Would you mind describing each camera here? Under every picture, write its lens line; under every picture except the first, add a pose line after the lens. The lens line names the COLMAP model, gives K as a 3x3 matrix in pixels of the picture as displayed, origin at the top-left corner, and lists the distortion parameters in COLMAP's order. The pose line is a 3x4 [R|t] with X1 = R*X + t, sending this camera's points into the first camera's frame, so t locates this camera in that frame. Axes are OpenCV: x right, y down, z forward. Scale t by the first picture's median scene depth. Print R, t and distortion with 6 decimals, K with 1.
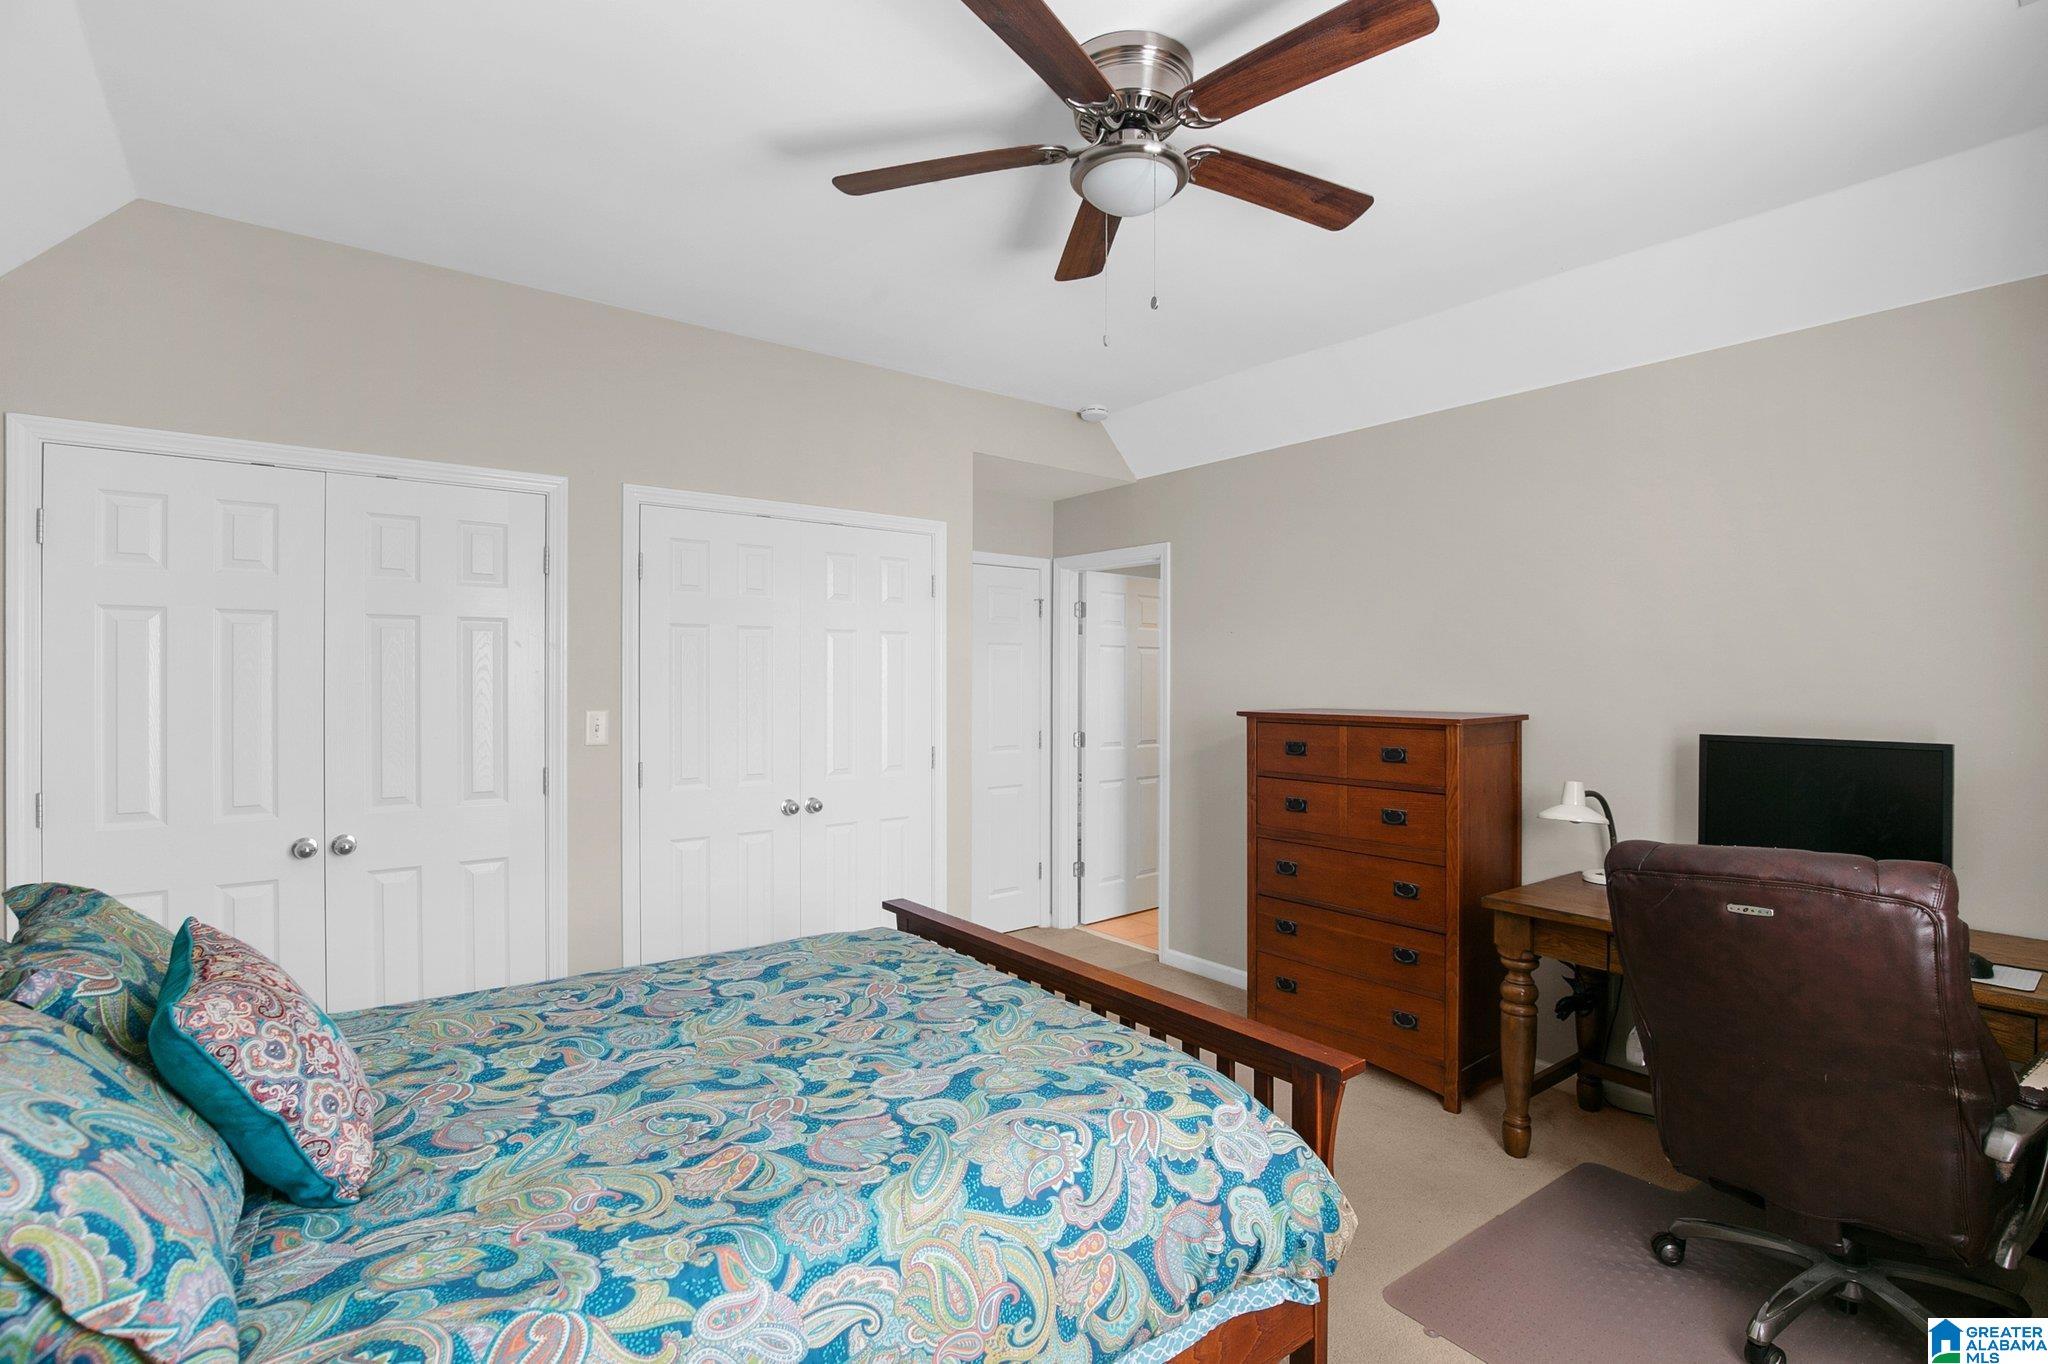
lens RADIAL K [[961.2, 0, 1032.5], [0, 961.2, 679.9], [0, 0, 1]] dist [-0.027894, 0.001134]
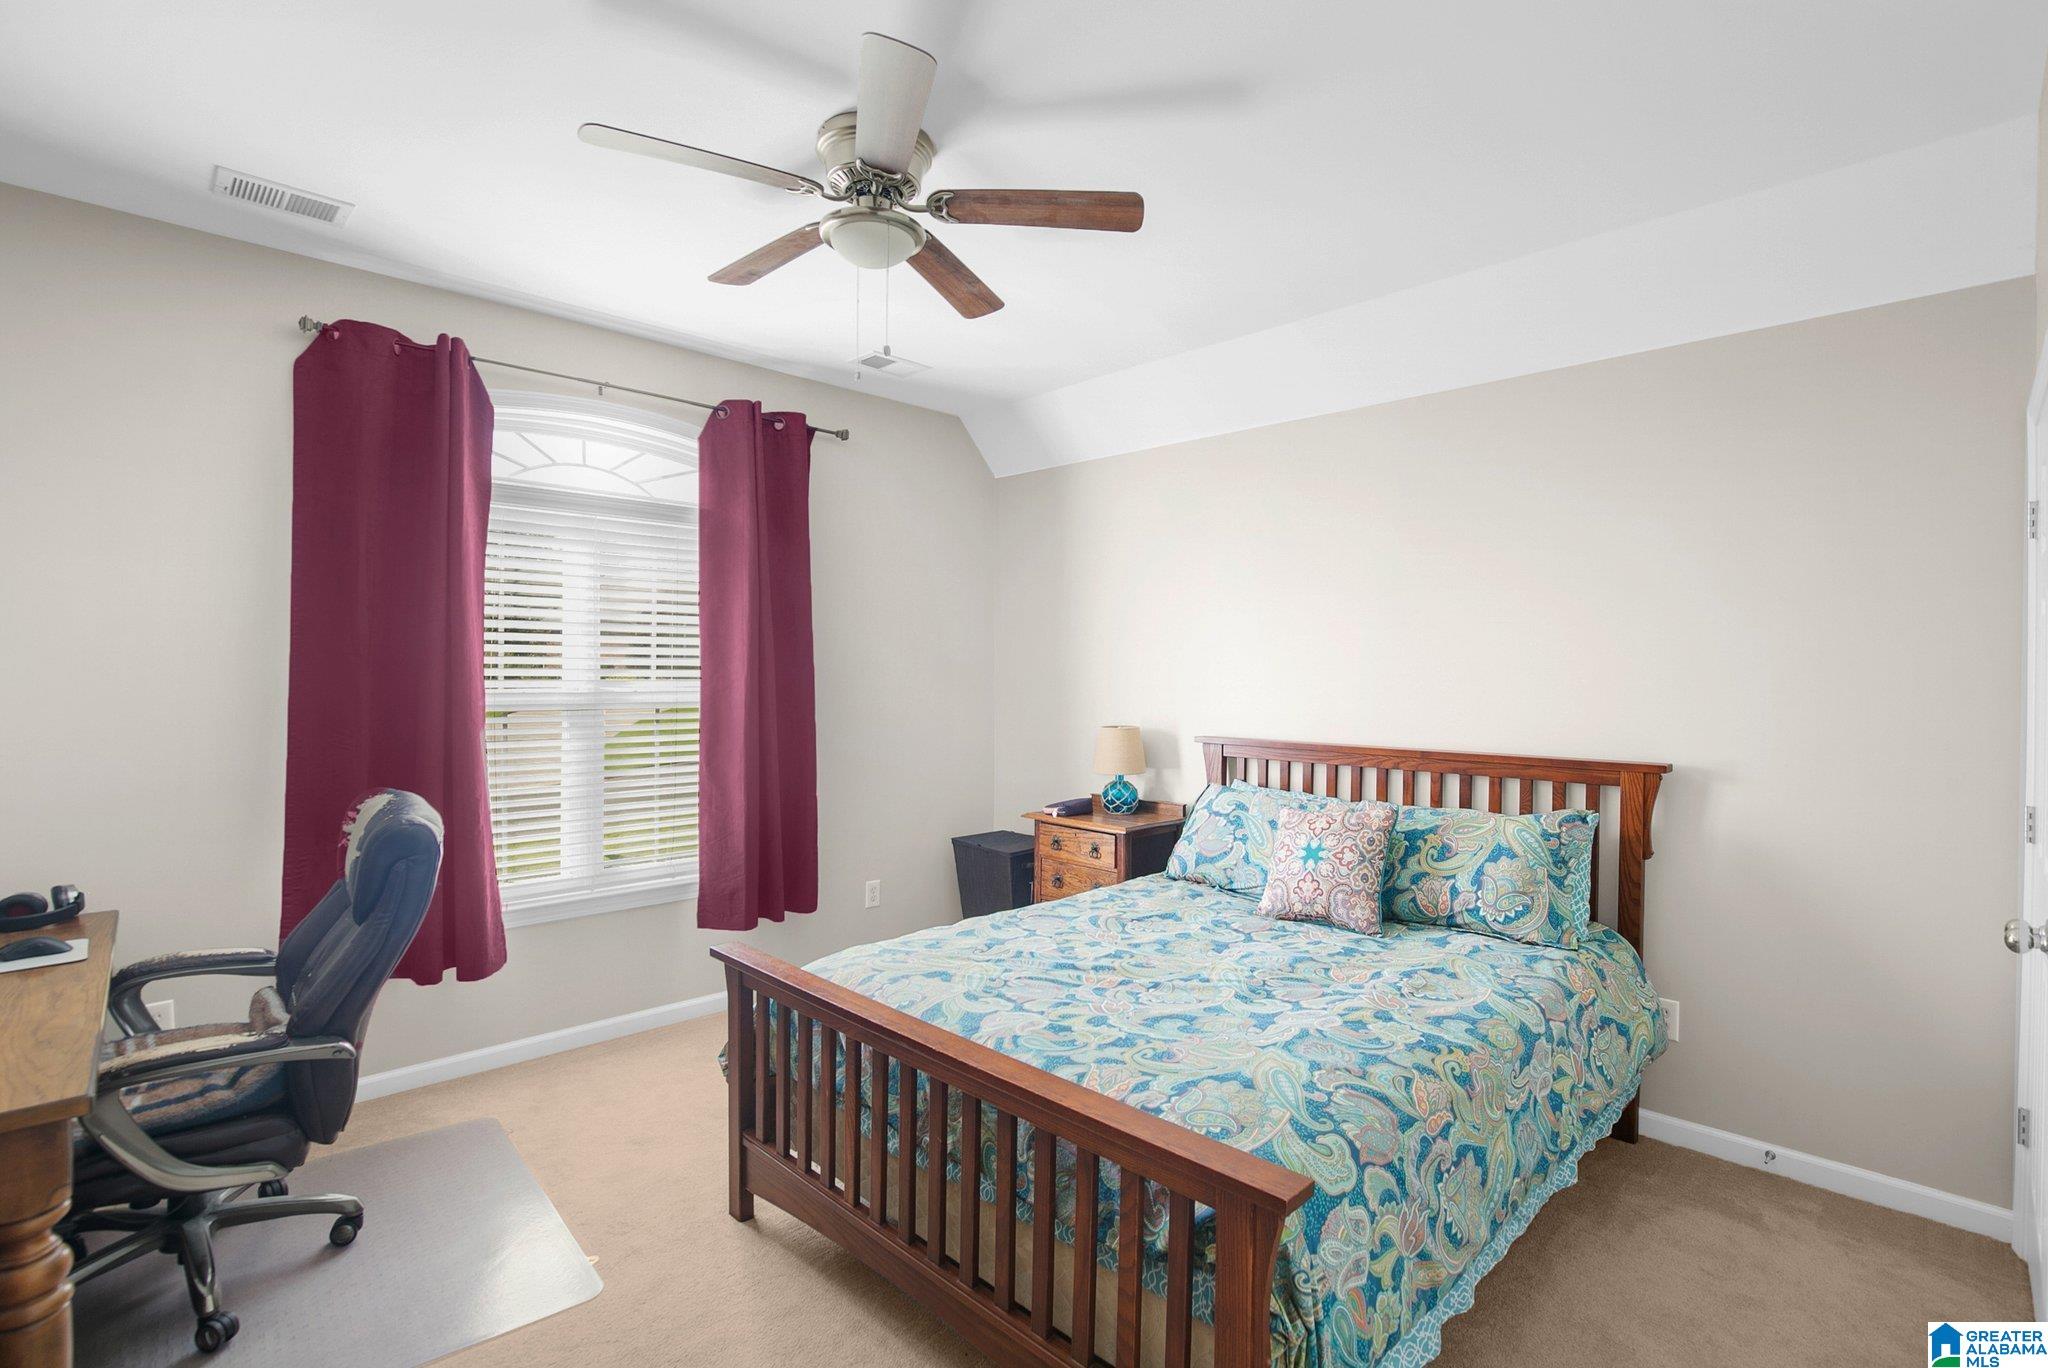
lens RADIAL K [[961.2, 0, 1032.5], [0, 961.2, 681.9], [0, 0, 1]] dist [-0.027894, 0.001134]
pose [[-0.992394, -0.004202, -0.123030, 0.345086], [-0.005556, 0.999928, 0.010663, -0.006169], [0.122977, 0.011266, -0.992346, 2.062697]]
